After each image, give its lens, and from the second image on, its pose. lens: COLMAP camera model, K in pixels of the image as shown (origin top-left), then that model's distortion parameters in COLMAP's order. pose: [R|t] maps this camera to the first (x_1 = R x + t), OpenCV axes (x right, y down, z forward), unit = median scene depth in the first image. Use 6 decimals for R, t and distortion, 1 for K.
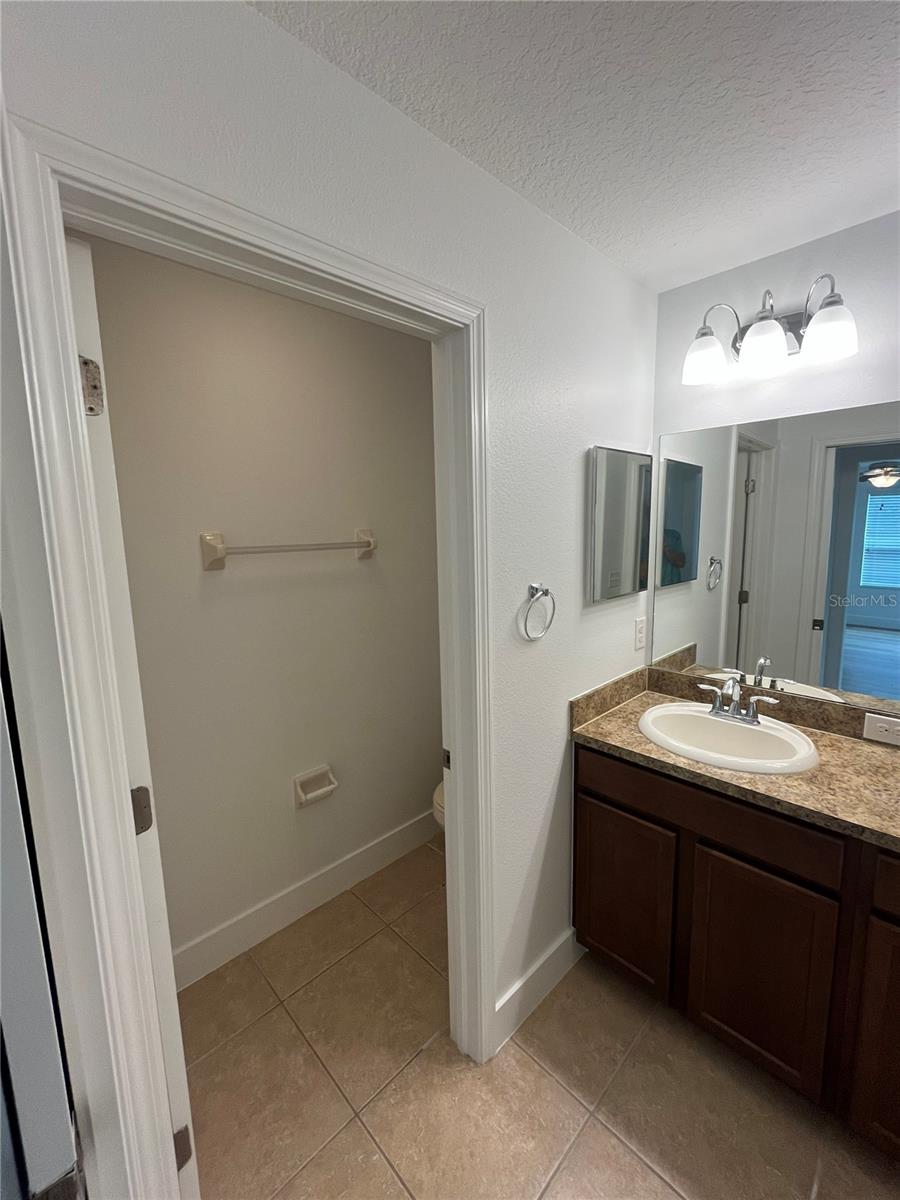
lens RADIAL K [[489.2, 0, 449.9], [0, 489.2, 595.1], [0, 0, 1]] dist [-0.003321, -0.000081]
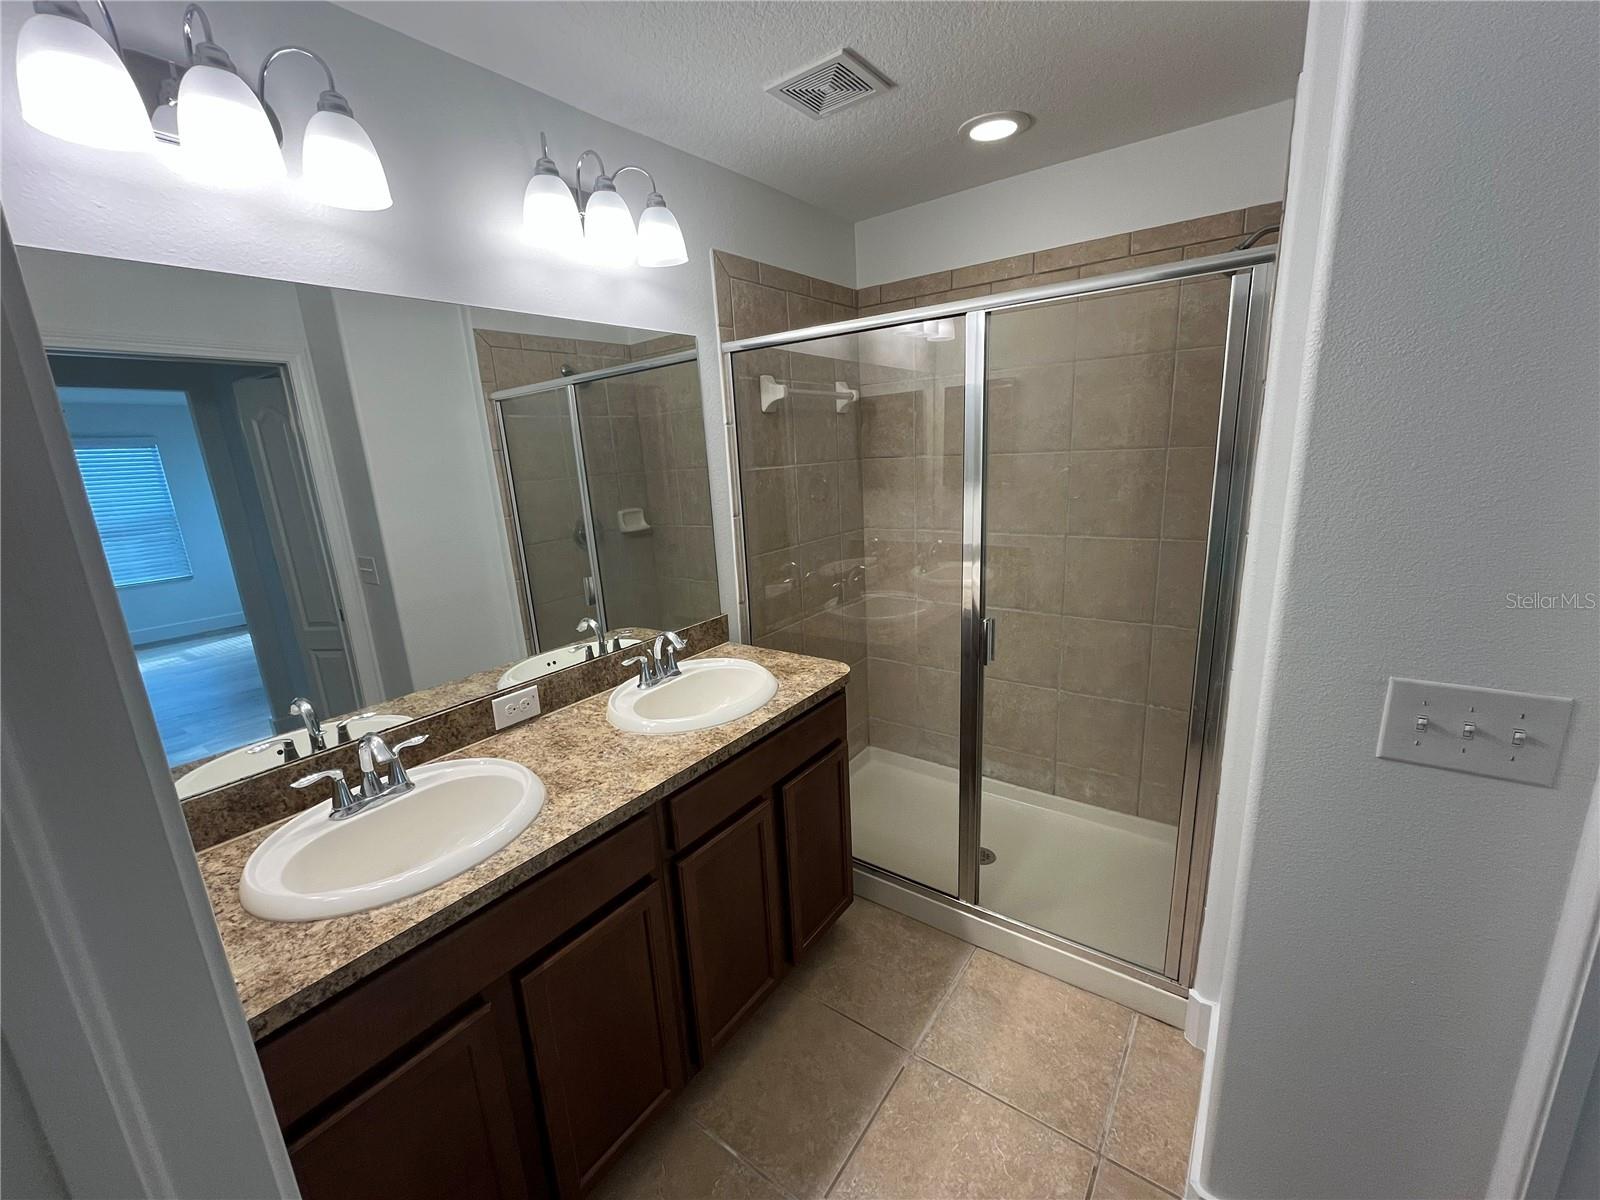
lens RADIAL K [[652.3, 0, 791.2], [0, 652.3, 605.3], [0, 0, 1]] dist [-0.003321, -0.000081]
pose [[-0.168938, -0.200686, 0.964979, -0.247481], [0.189521, 0.954167, 0.231616, -0.066848], [-0.967234, 0.222013, -0.123161, 0.661426]]
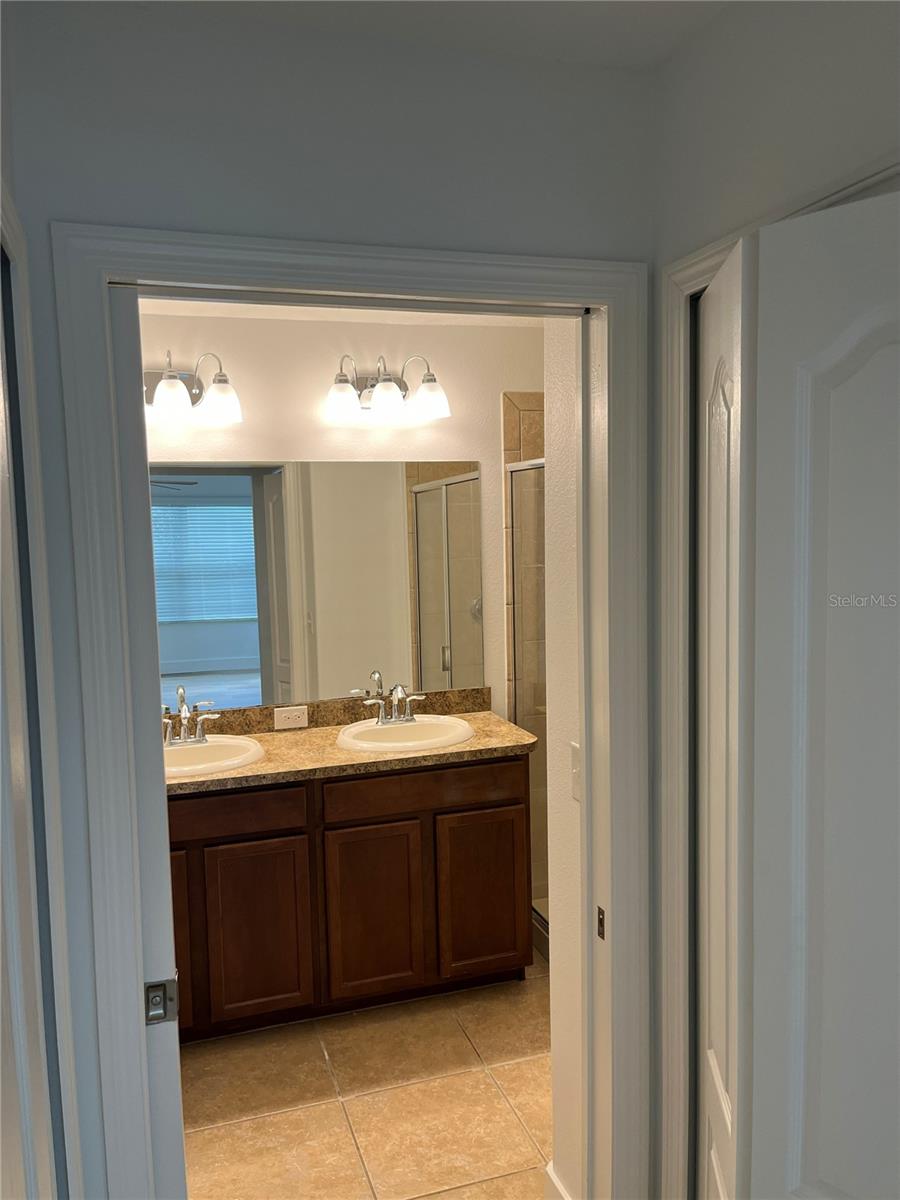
lens RADIAL K [[915.2, 0, 450.0], [0, 915.2, 600.0], [0, 0, 1]] dist [0.045654, -0.005813]
pose [[0.433628, -0.066714, 0.898619, -1.072210], [0.135284, 0.990772, 0.008275, 0.012347], [-0.890879, 0.117981, 0.438652, -0.463321]]
